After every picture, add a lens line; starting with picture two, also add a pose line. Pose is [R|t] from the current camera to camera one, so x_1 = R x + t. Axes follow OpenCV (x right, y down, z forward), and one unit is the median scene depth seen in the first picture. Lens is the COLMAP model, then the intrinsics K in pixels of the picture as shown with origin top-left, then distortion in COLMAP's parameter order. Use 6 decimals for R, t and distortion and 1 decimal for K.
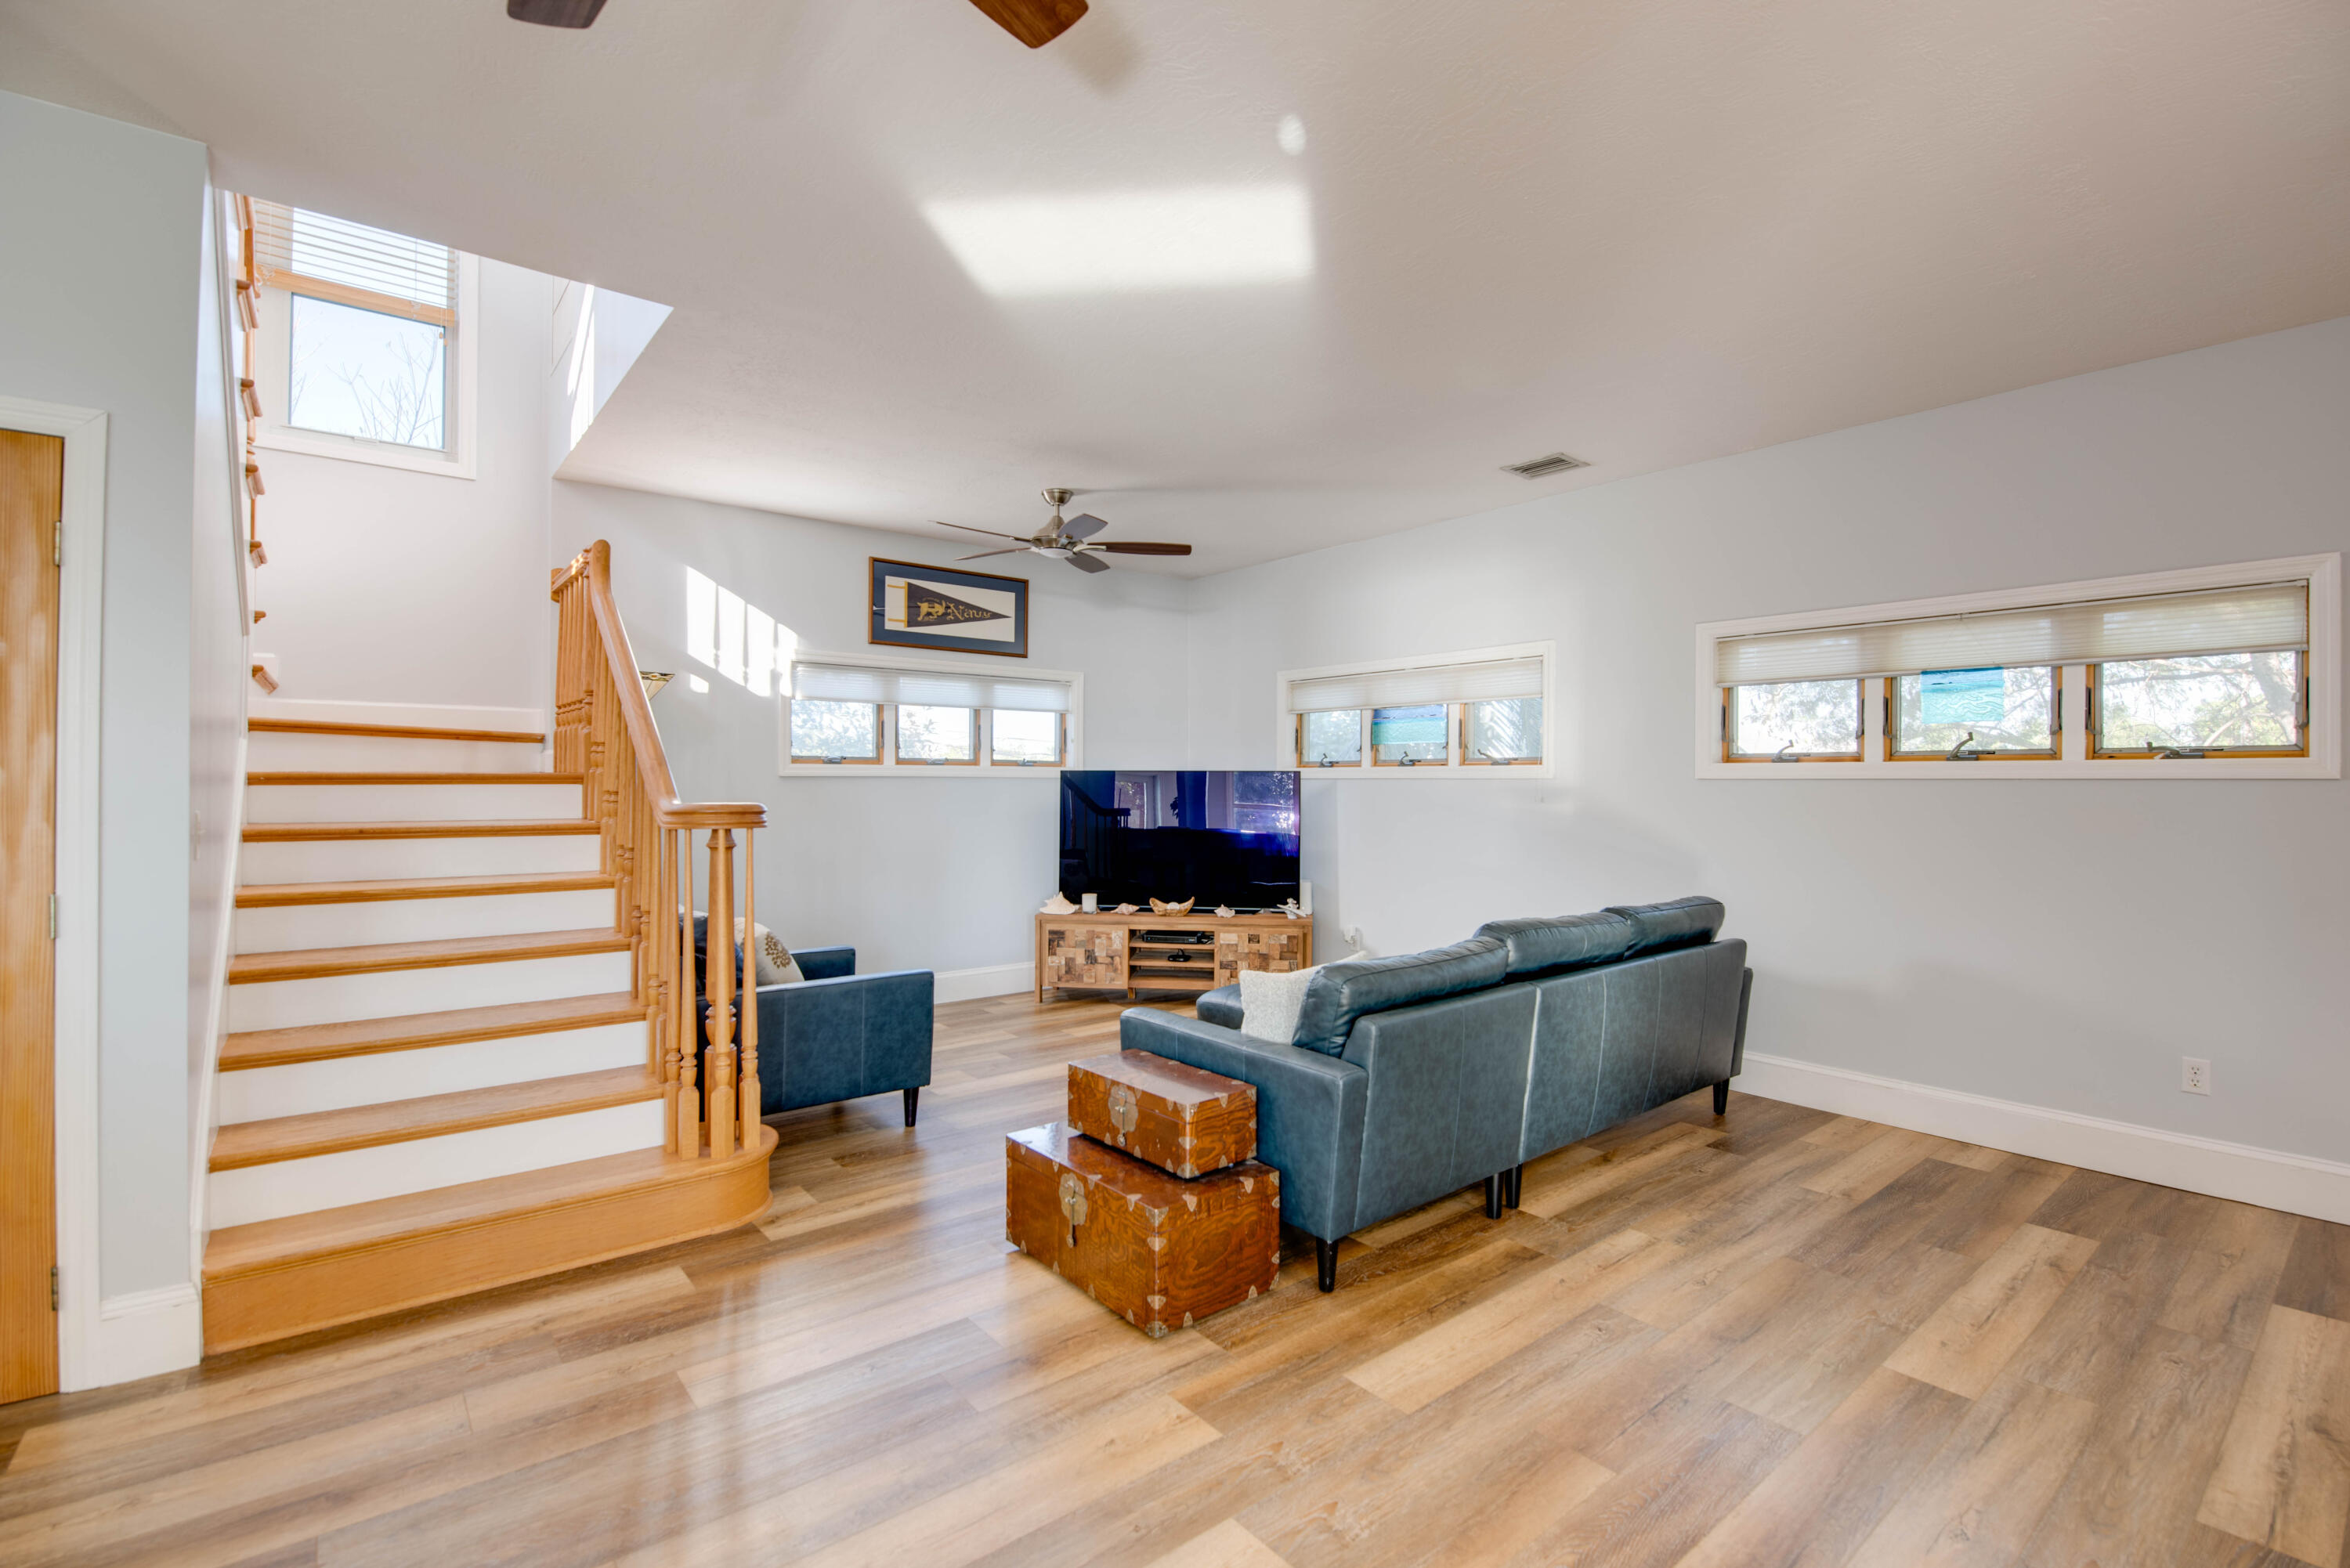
lens RADIAL K [[1028.8, 0, 1180.0], [0, 1028.8, 775.1], [0, 0, 1]] dist [-0.019498, -0.000339]
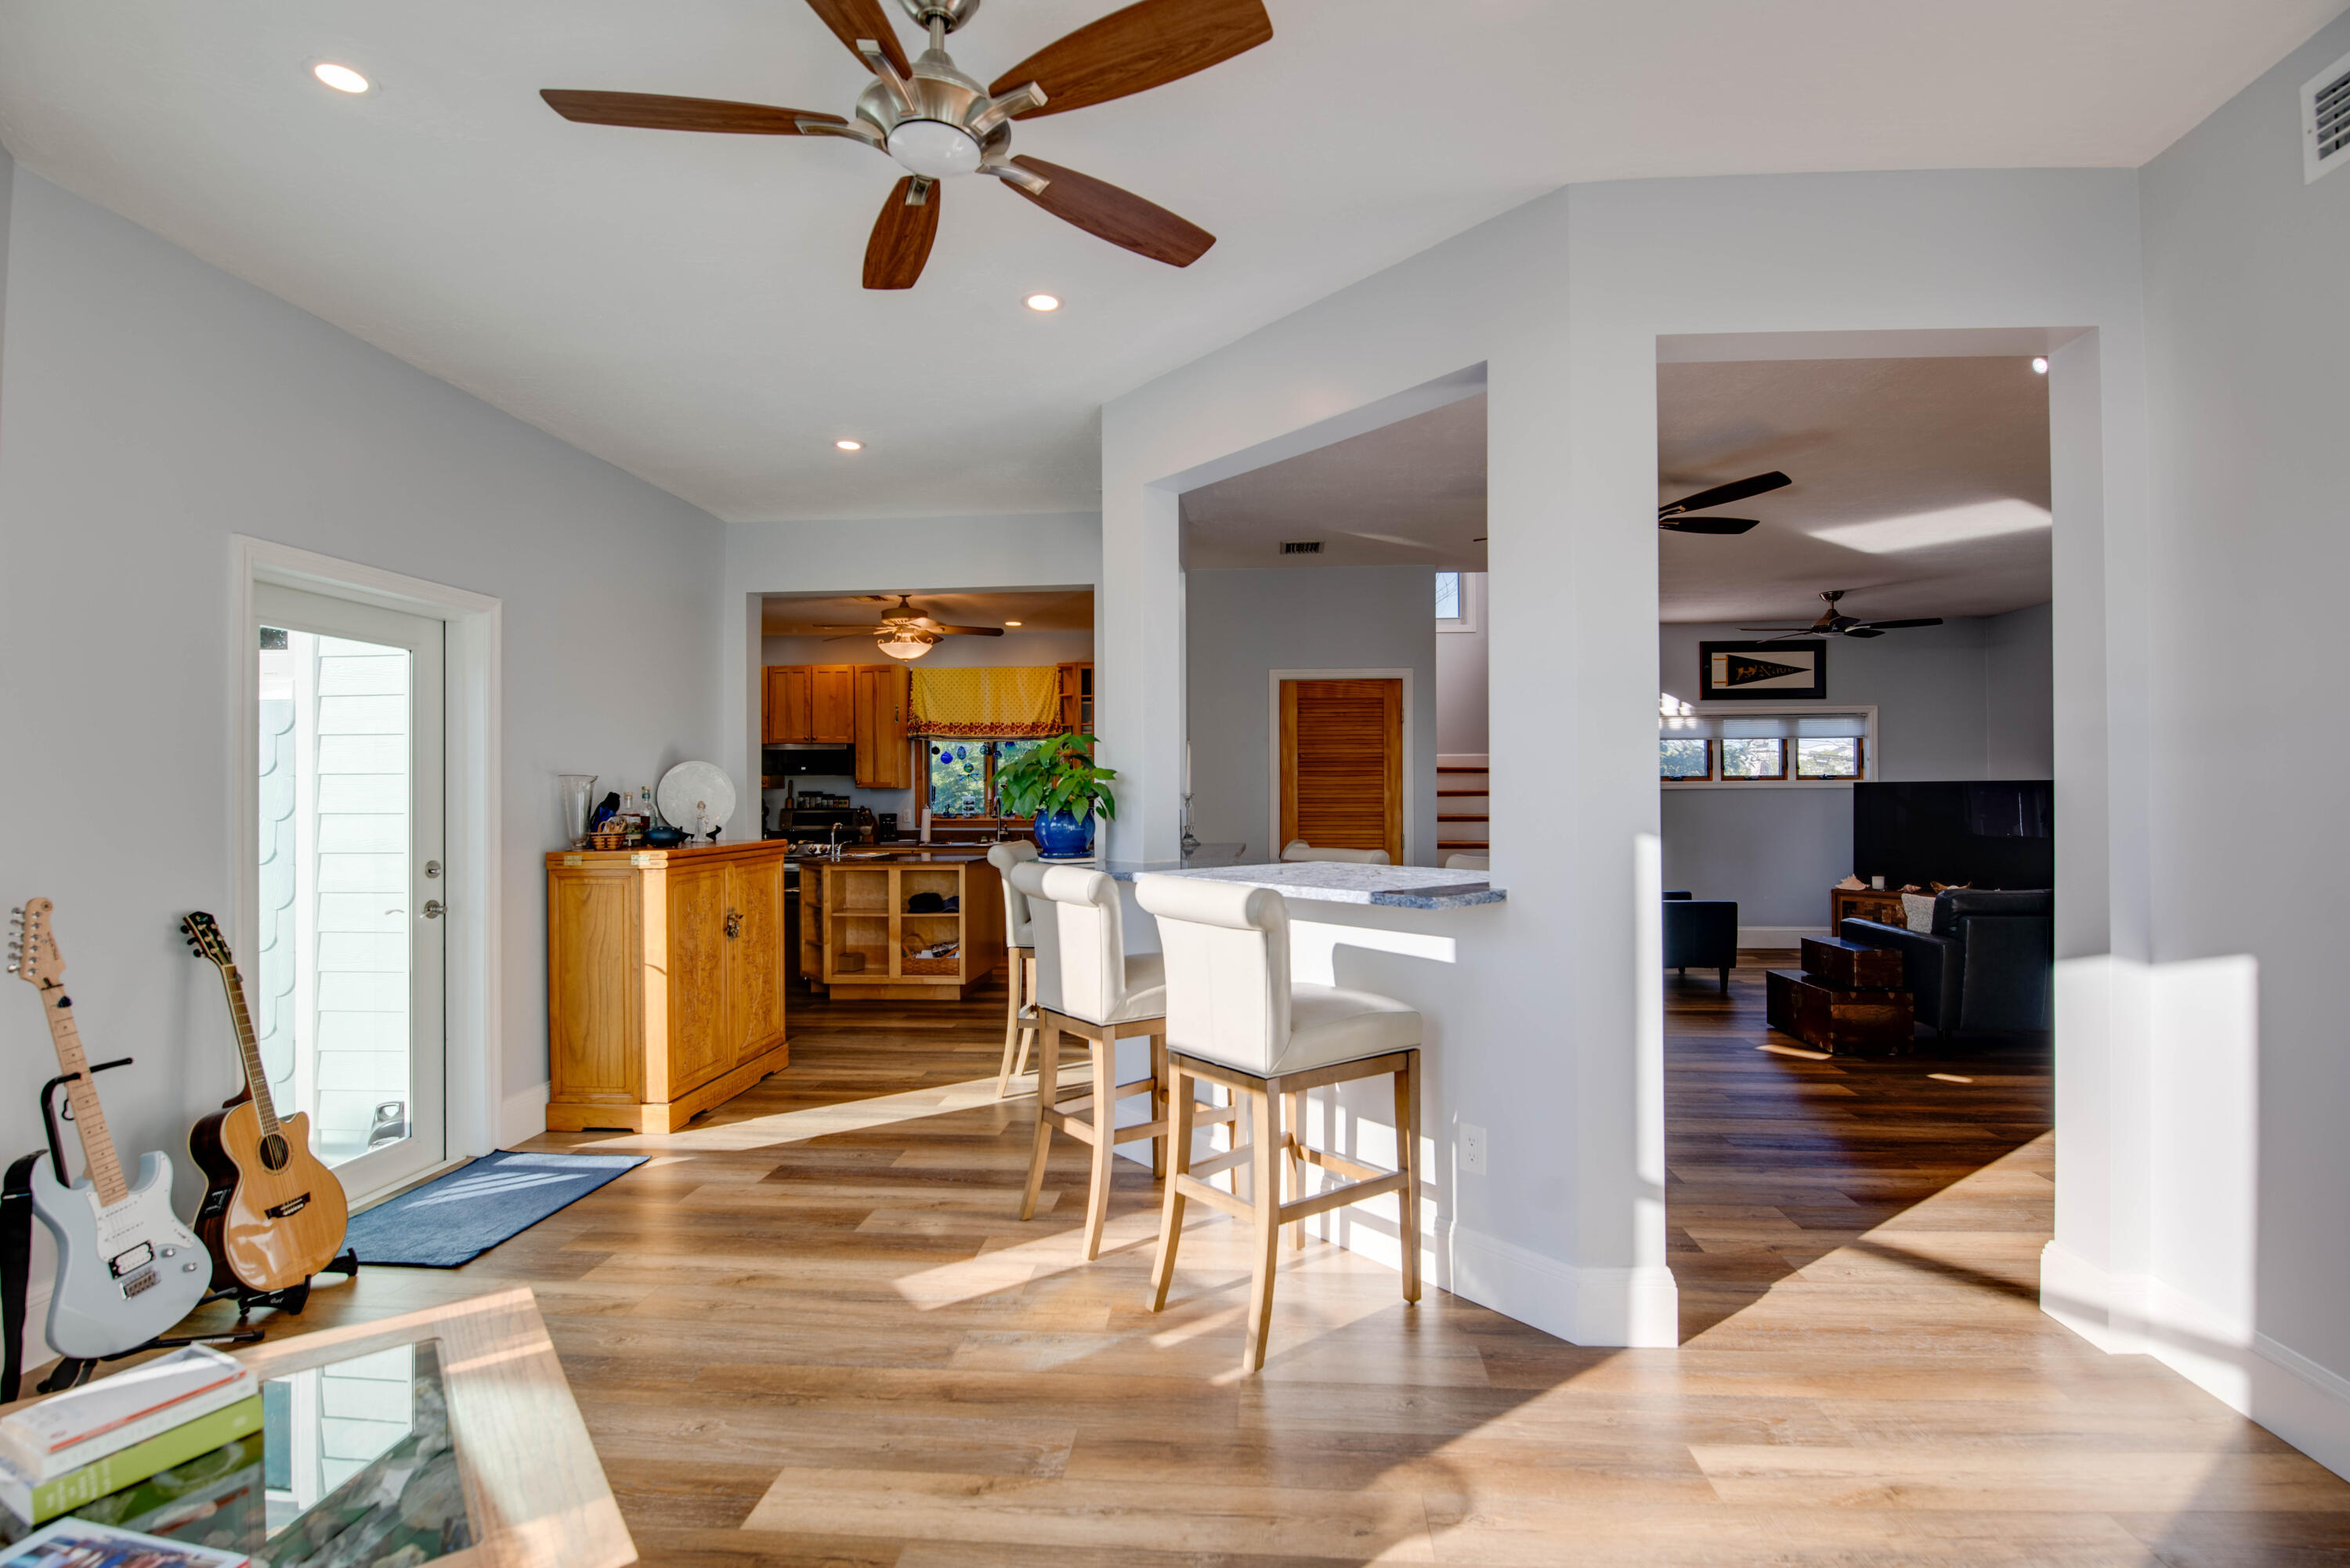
lens RADIAL K [[1028.8, 0, 1218.5], [0, 1028.8, 780.2], [0, 0, 1]] dist [-0.019498, -0.000339]
pose [[0.731367, -0.015543, -0.681807, 0.189717], [0.011903, 0.999879, -0.010026, -0.004431], [0.681880, -0.000783, 0.731463, -0.542712]]
